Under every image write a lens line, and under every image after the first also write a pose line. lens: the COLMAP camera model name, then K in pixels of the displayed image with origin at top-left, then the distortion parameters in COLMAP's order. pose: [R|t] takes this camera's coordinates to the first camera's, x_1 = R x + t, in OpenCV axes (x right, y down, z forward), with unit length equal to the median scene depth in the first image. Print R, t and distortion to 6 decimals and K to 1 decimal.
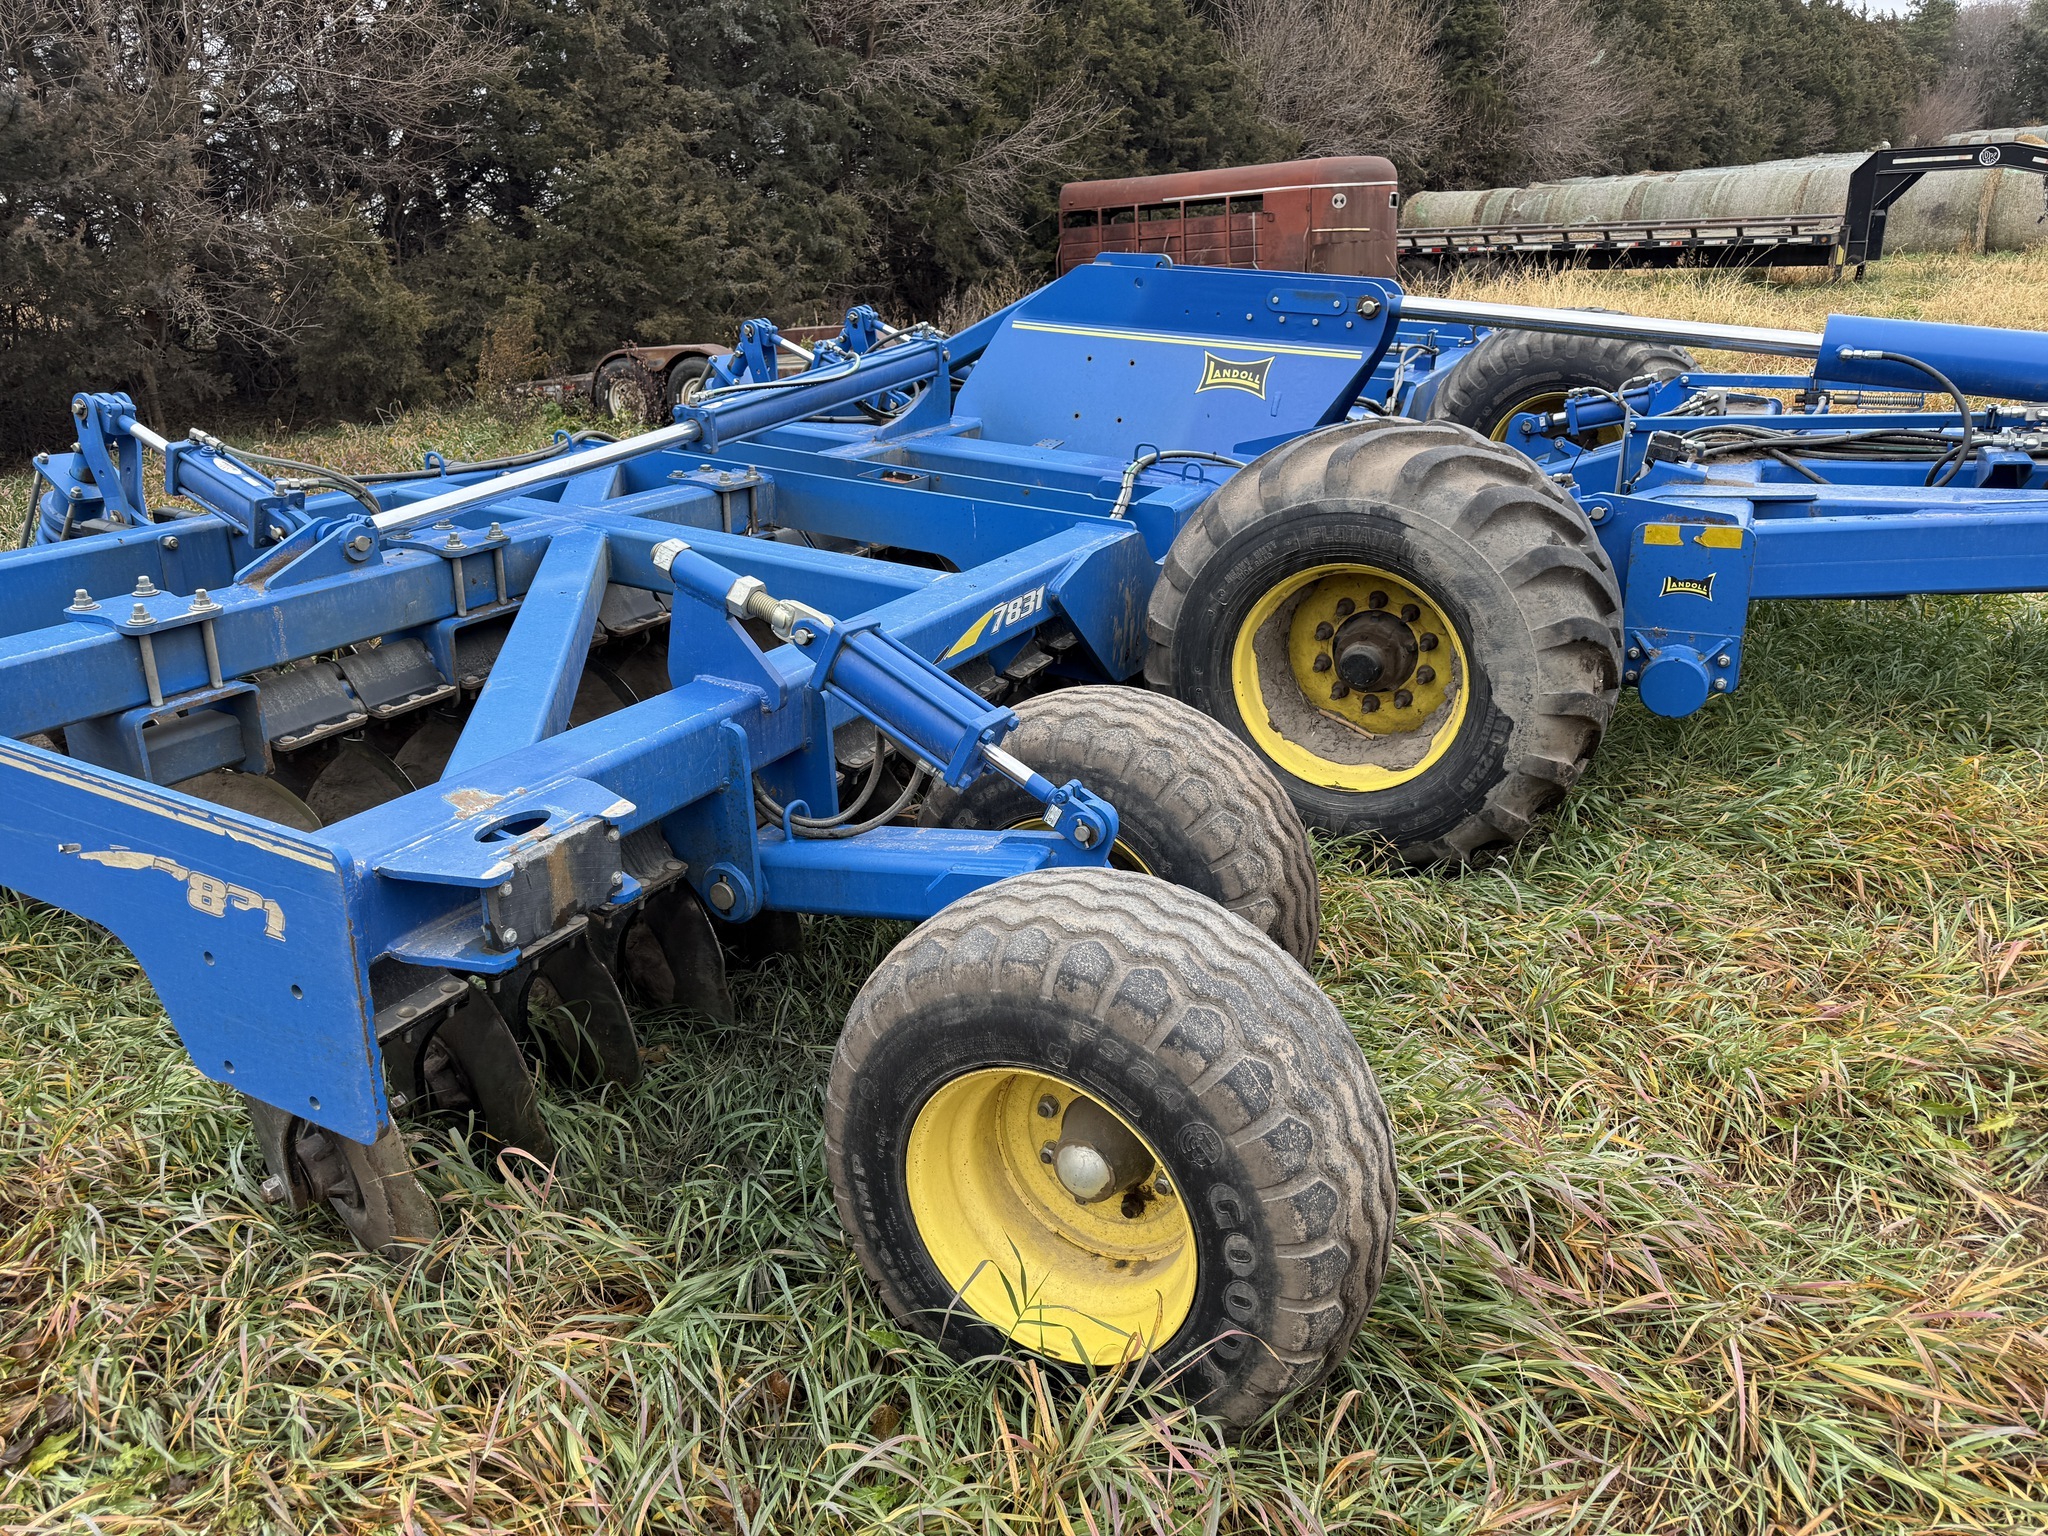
lens RADIAL K [[1436.1, 0, 1036.9], [0, 1436.1, 781.1], [0, 0, 1]] dist [0.068863, -0.082590]
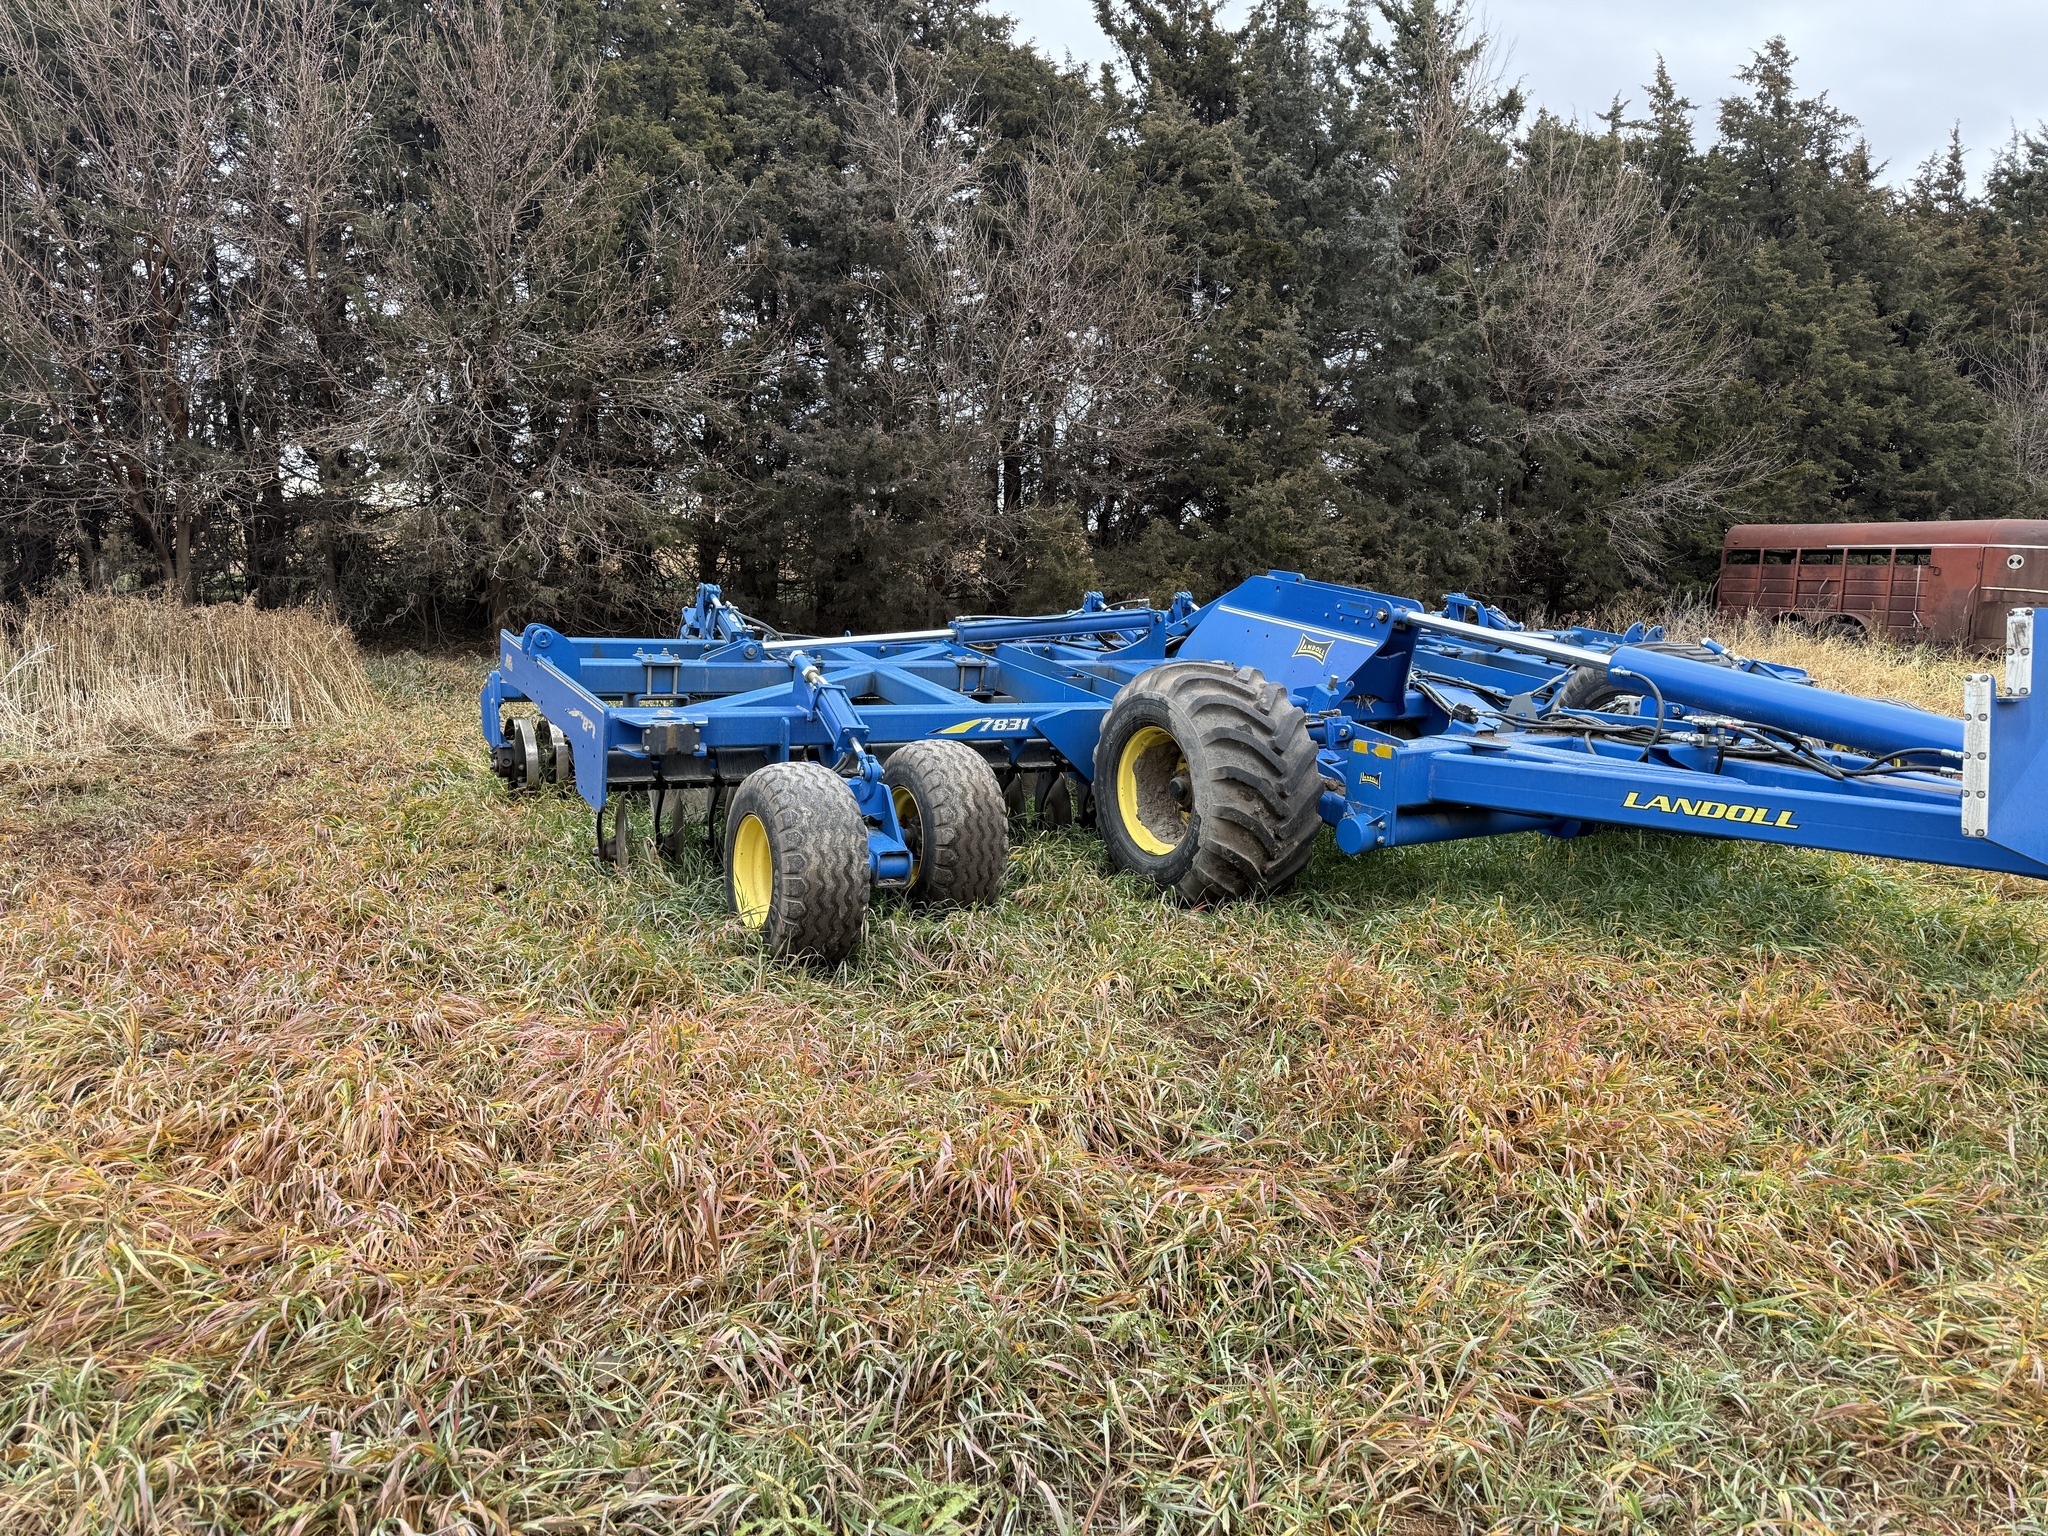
lens RADIAL K [[1436.1, 0, 1019.3], [0, 1436.1, 774.0], [0, 0, 1]] dist [0.068863, -0.082590]
pose [[0.841342, 0.160495, -0.516125, 0.184539], [-0.259440, 0.957618, -0.125134, 0.033266], [0.474167, 0.239184, 0.847323, -0.115868]]
